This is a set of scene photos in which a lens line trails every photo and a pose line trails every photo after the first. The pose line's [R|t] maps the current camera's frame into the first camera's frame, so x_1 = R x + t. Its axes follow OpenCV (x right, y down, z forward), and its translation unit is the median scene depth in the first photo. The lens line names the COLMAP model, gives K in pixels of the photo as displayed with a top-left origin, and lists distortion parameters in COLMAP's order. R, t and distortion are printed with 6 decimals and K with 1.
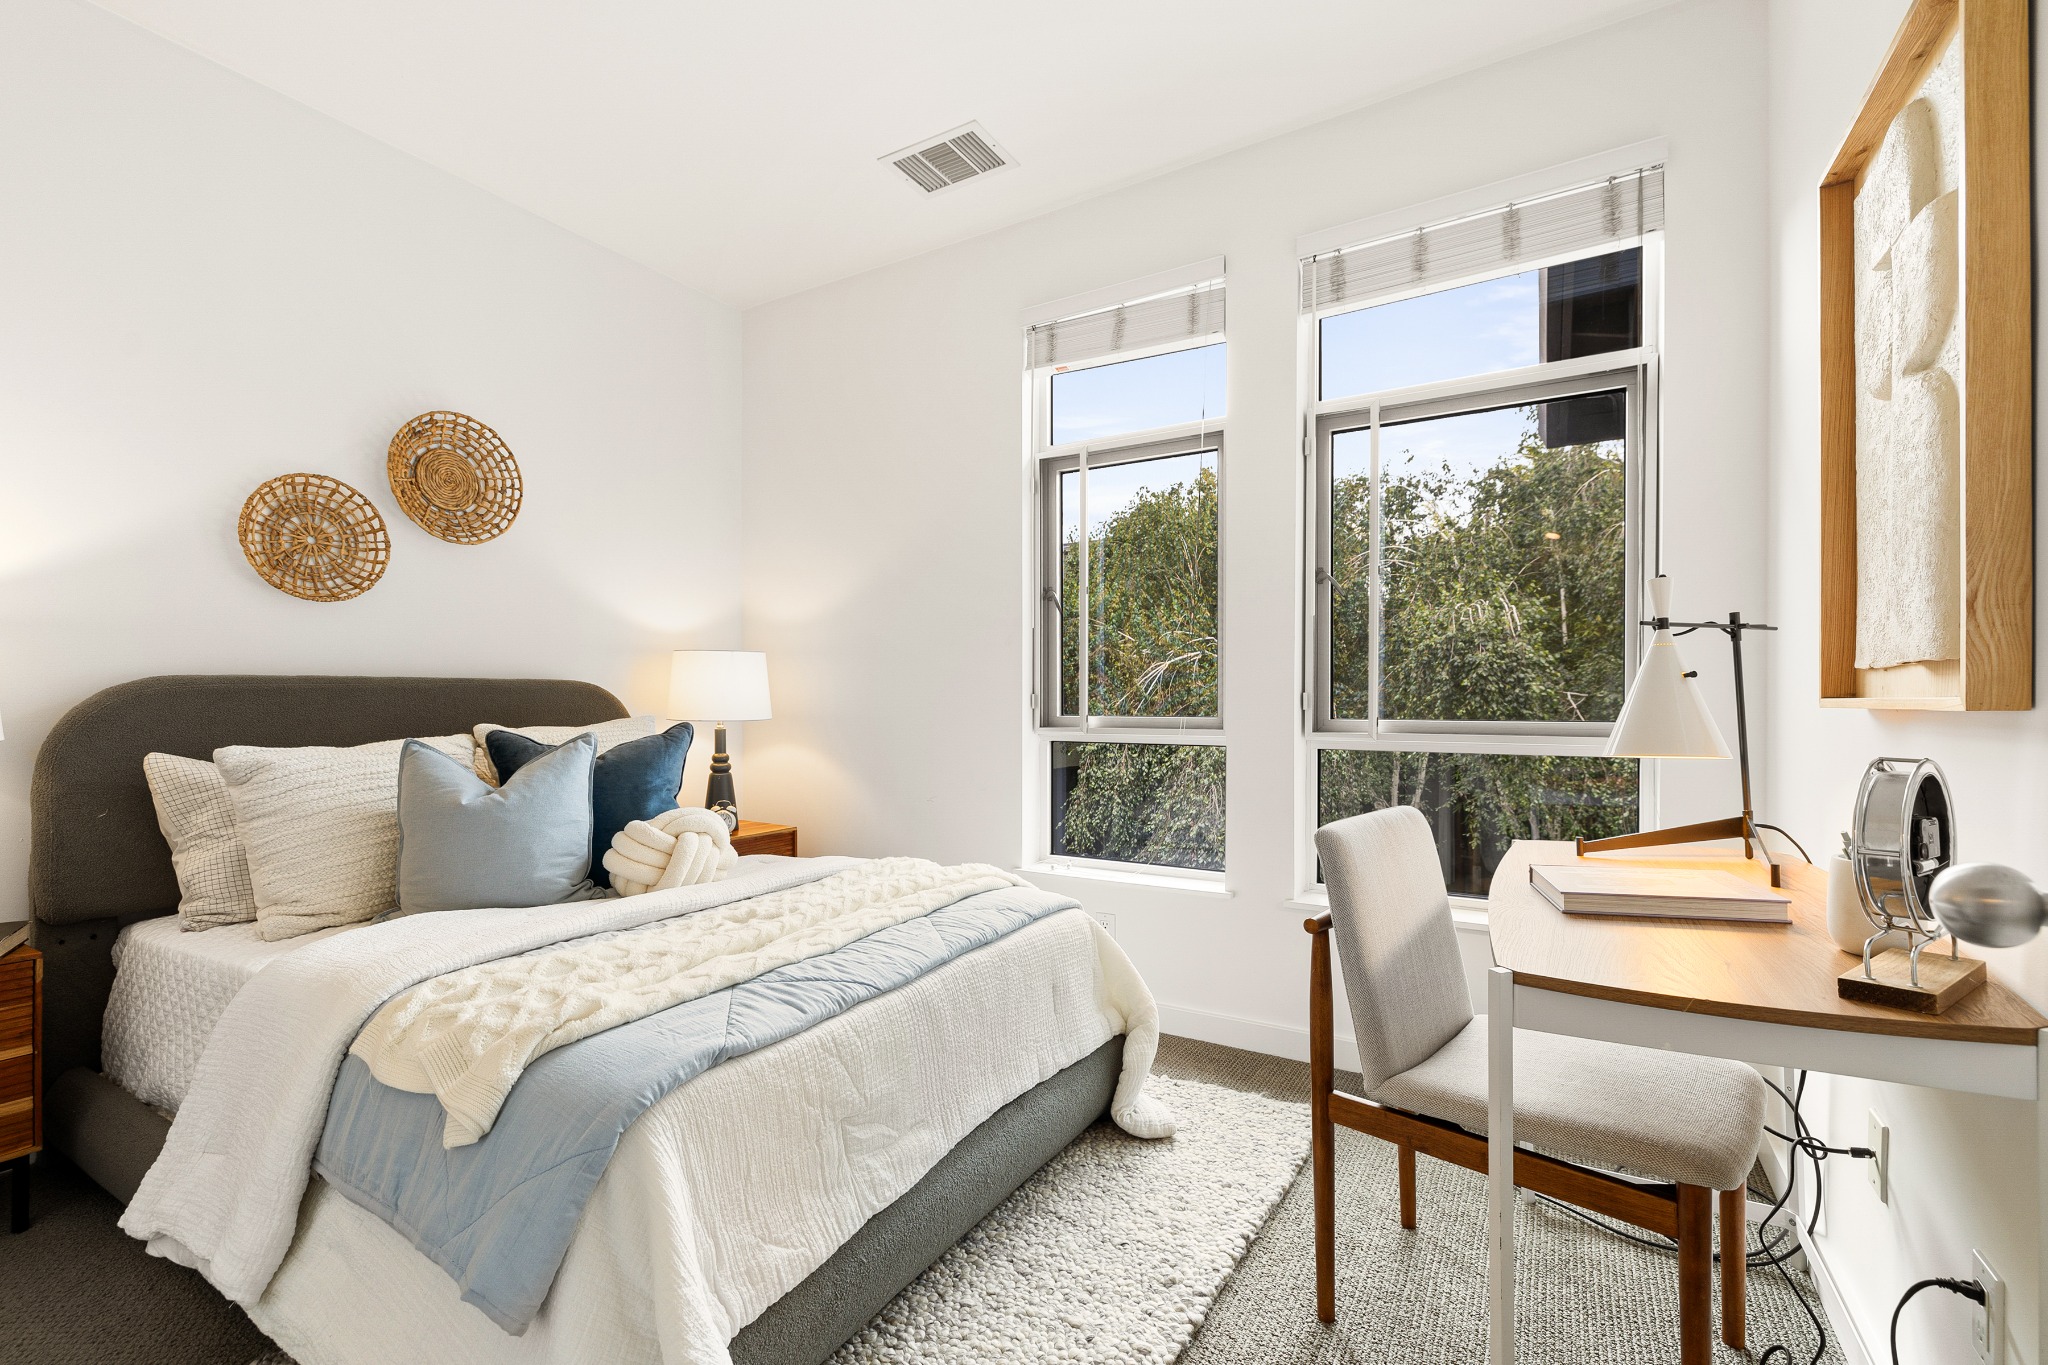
lens RADIAL K [[905.9, 0, 1029.0], [0, 905.9, 690.3], [0, 0, 1]] dist [0.026437, 0.000083]
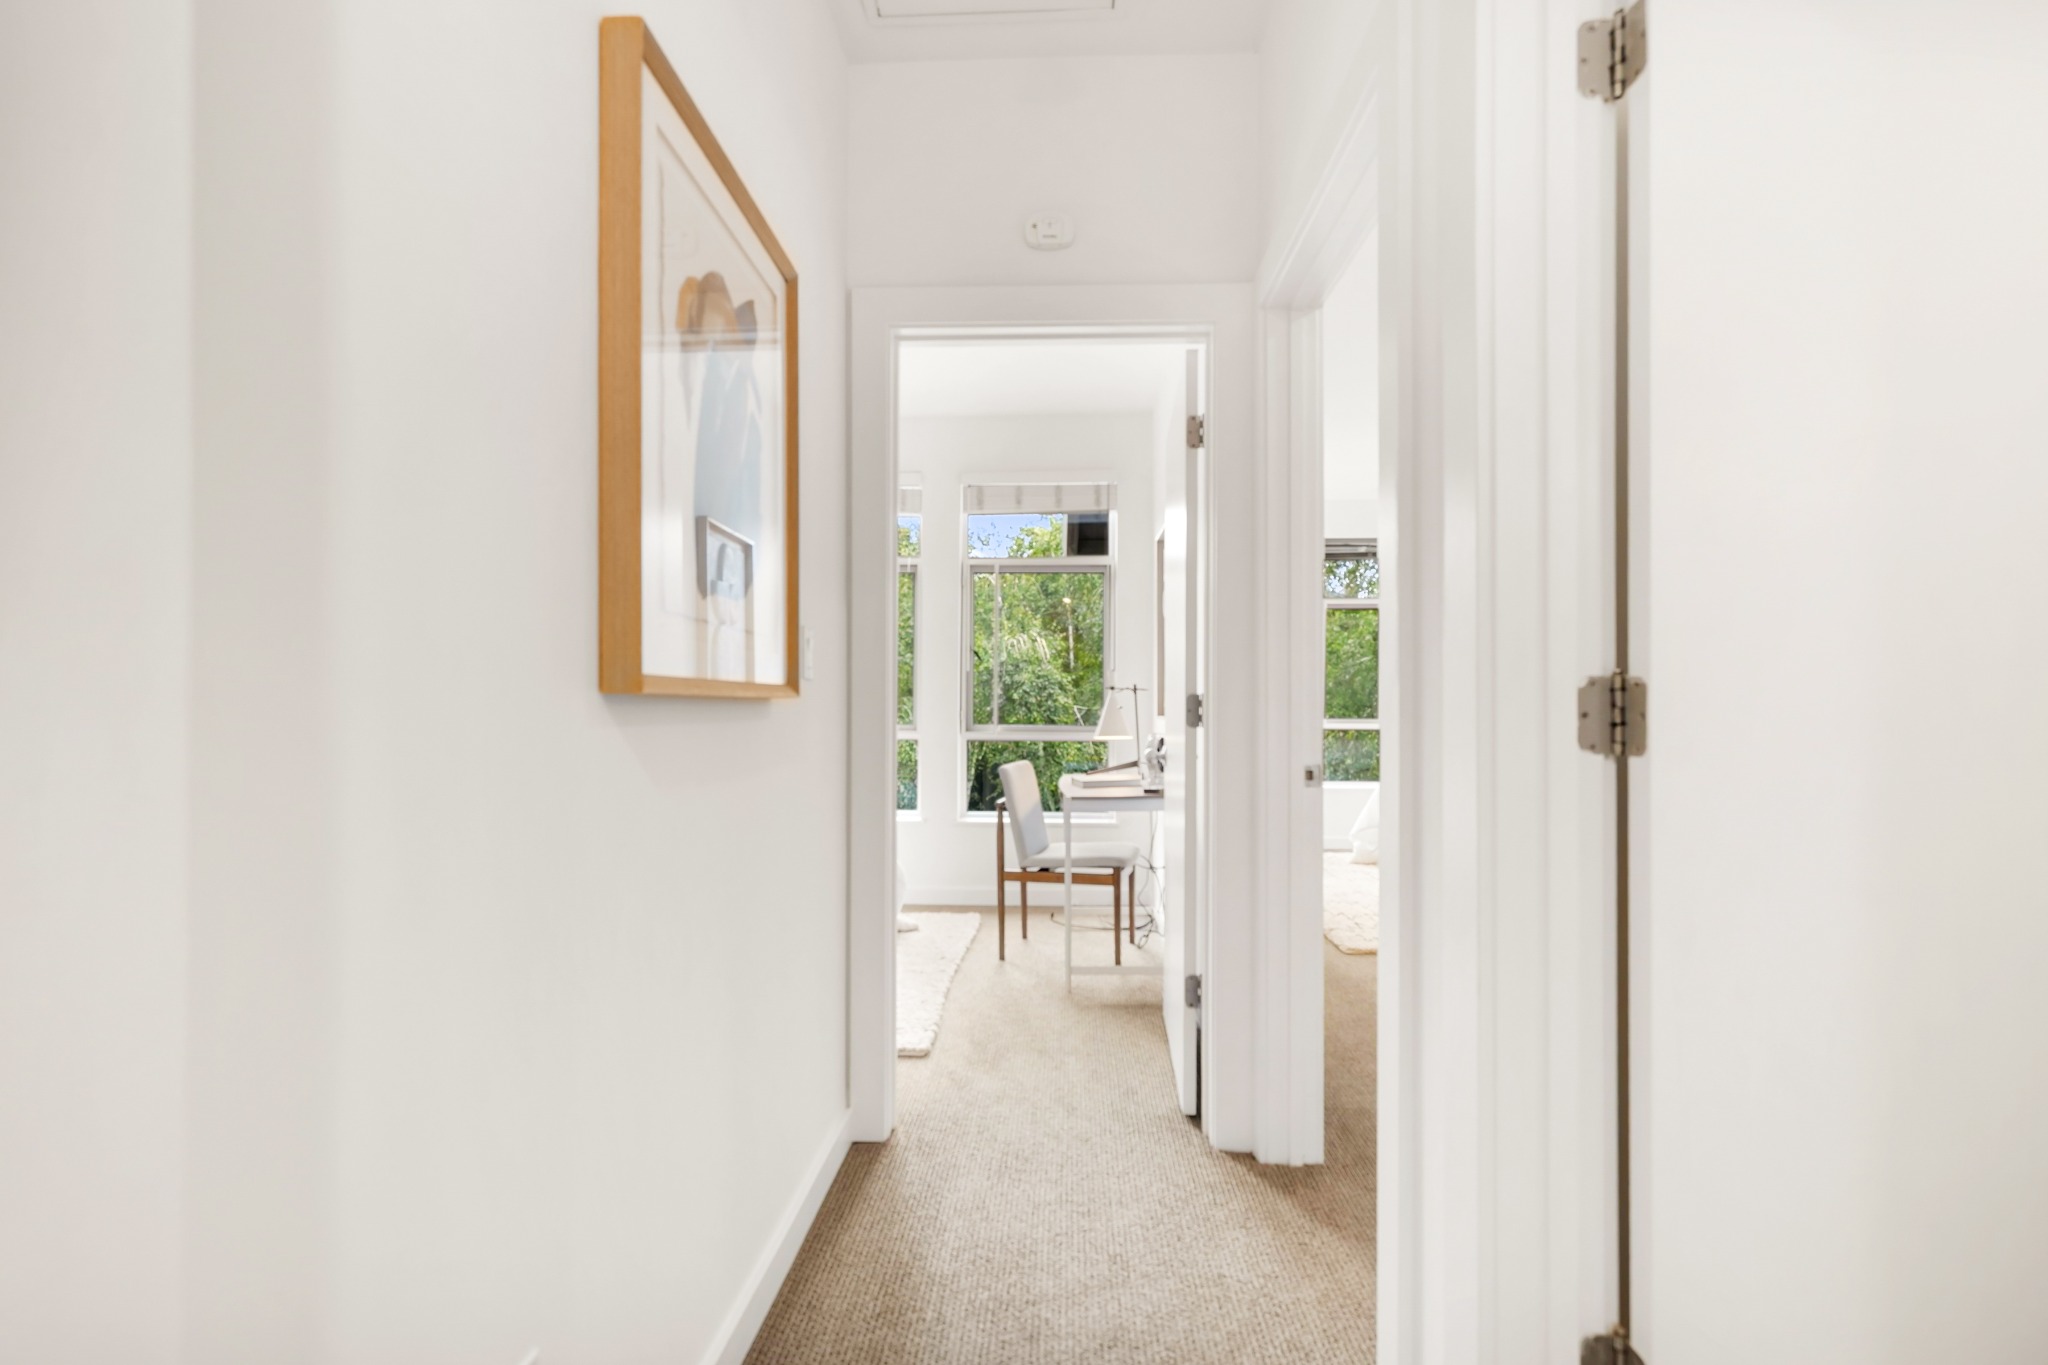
lens RADIAL K [[898.4, 0, 1014.4], [0, 898.4, 694.0], [0, 0, 1]] dist [0.001676, 0.000212]
pose [[0.891185, 0.001559, 0.453638, -0.483104], [-0.002415, 0.999996, 0.001308, -0.037350], [-0.453634, -0.002261, 0.891185, -0.771220]]
